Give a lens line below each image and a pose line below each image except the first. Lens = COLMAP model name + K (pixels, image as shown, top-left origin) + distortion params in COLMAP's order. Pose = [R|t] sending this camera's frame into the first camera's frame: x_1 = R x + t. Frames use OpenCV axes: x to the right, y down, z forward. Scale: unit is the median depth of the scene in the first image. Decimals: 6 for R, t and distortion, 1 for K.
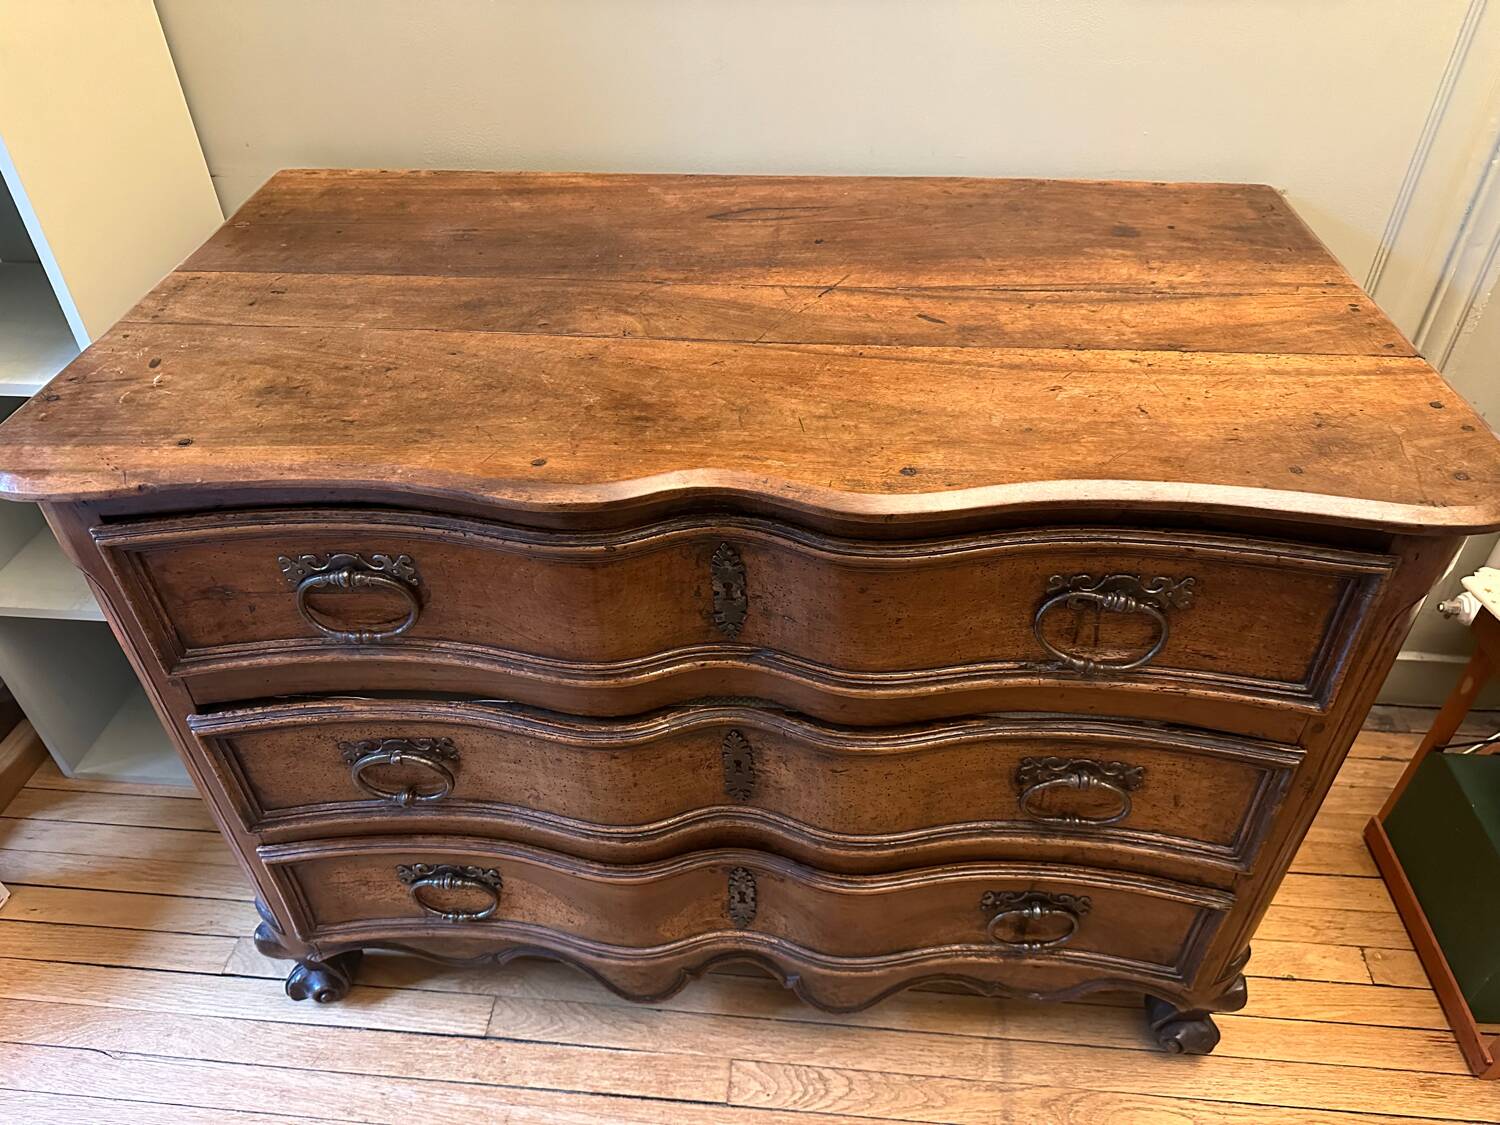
lens RADIAL K [[1031.7, 0, 754.1], [0, 1031.7, 559.1], [0, 0, 1]] dist [0.087288, -0.127523]
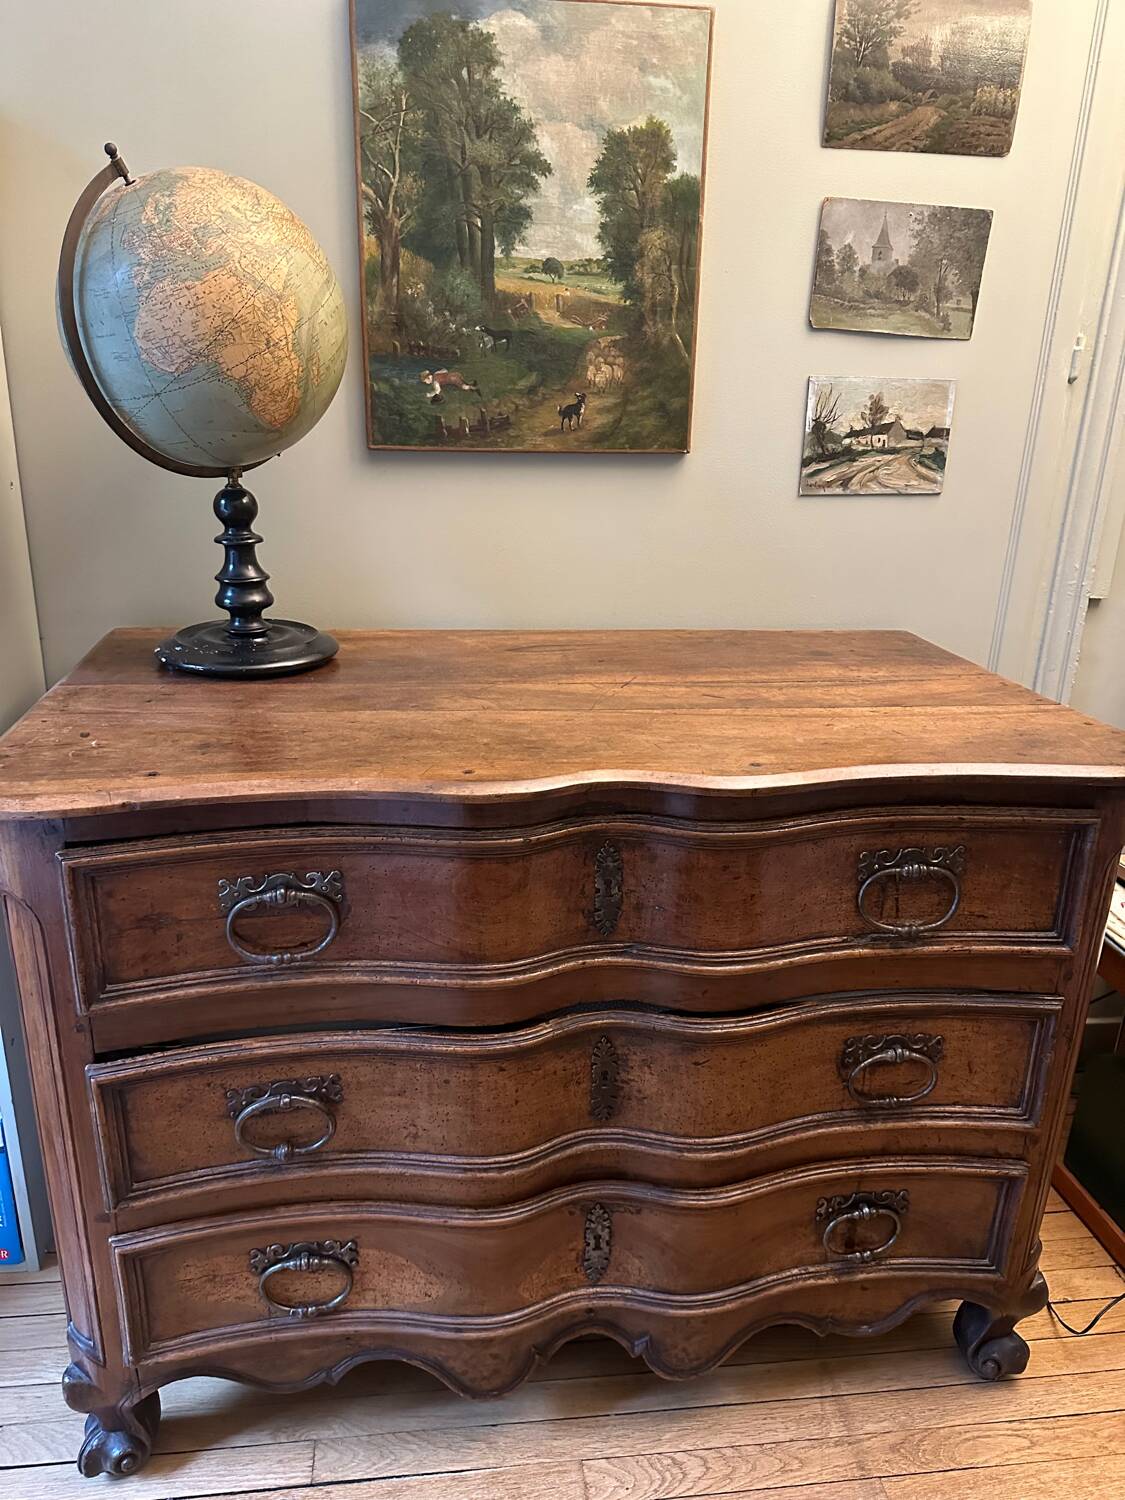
lens RADIAL K [[1023.2, 0, 552.1], [0, 1023.2, 770.2], [0, 0, 1]] dist [0.006642, 0.003843]
pose [[0.978430, -0.032309, 0.204035, -0.249281], [0.099066, 0.940096, -0.326197, 0.214597], [-0.181274, 0.339374, 0.923019, -0.088543]]
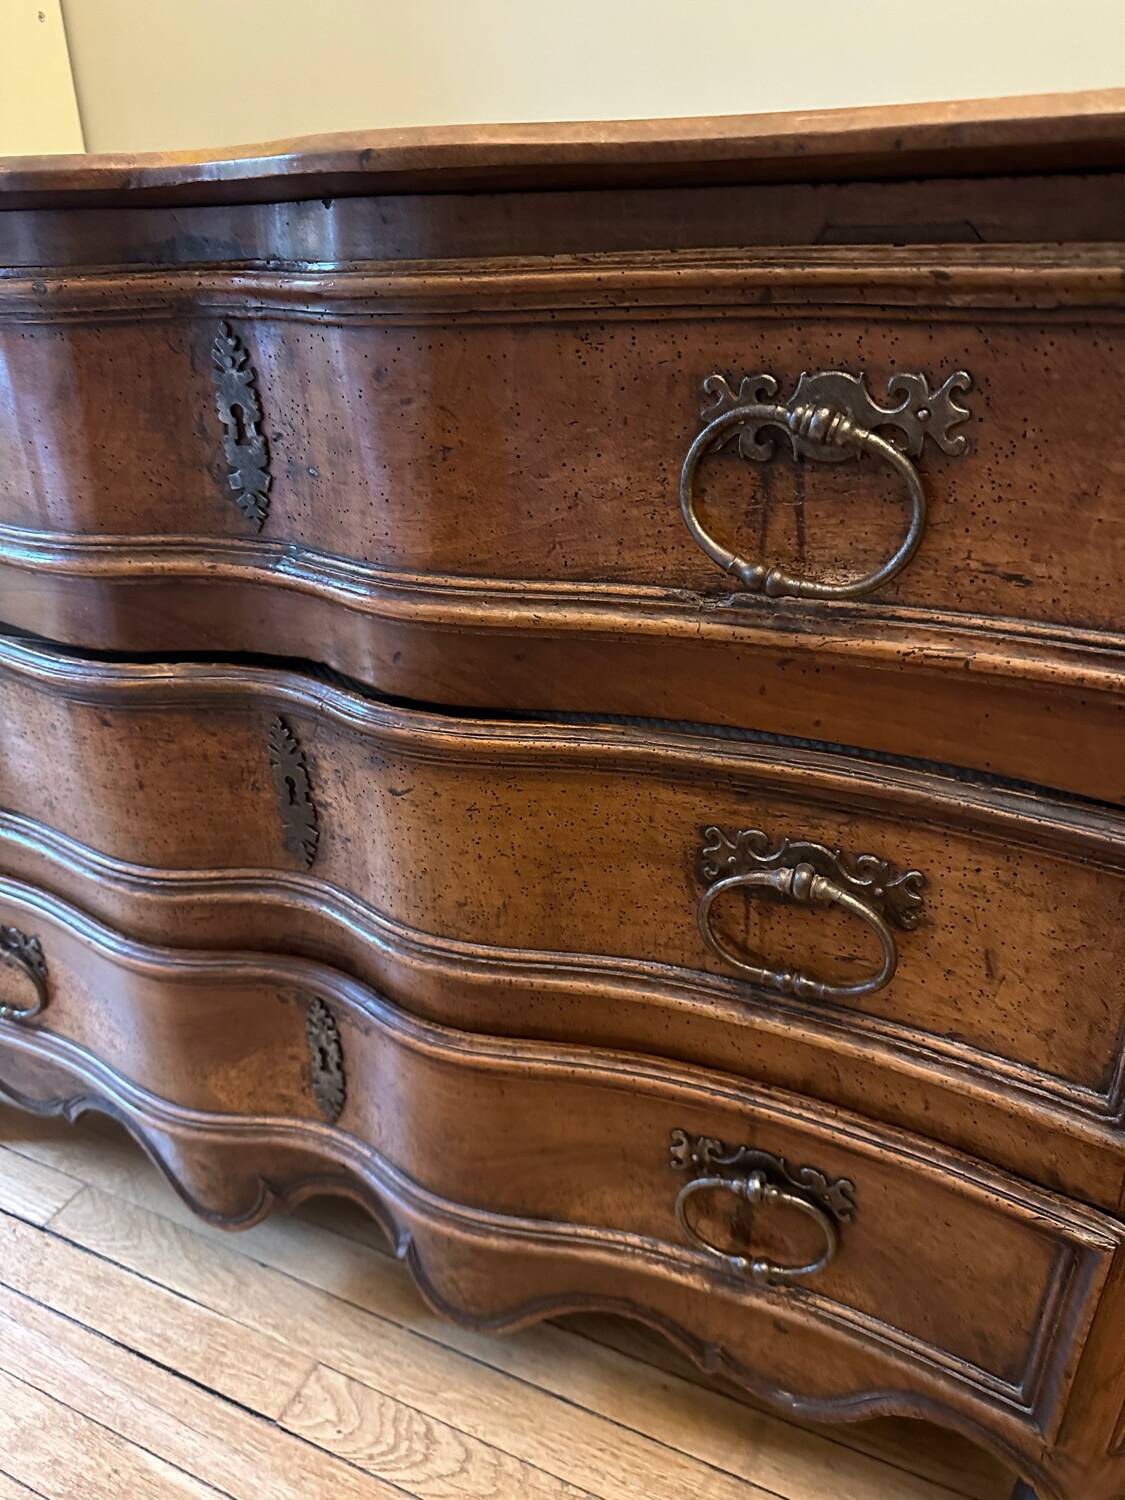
lens RADIAL K [[1042.0, 0, 567.1], [0, 1042.0, 755.6], [0, 0, 1]] dist [0.078120, -0.106358]
pose [[0.941897, 0.145557, -0.302725, 0.304996], [-0.210774, 0.957837, -0.195249, 0.241813], [0.261541, 0.247711, 0.932864, 0.381358]]
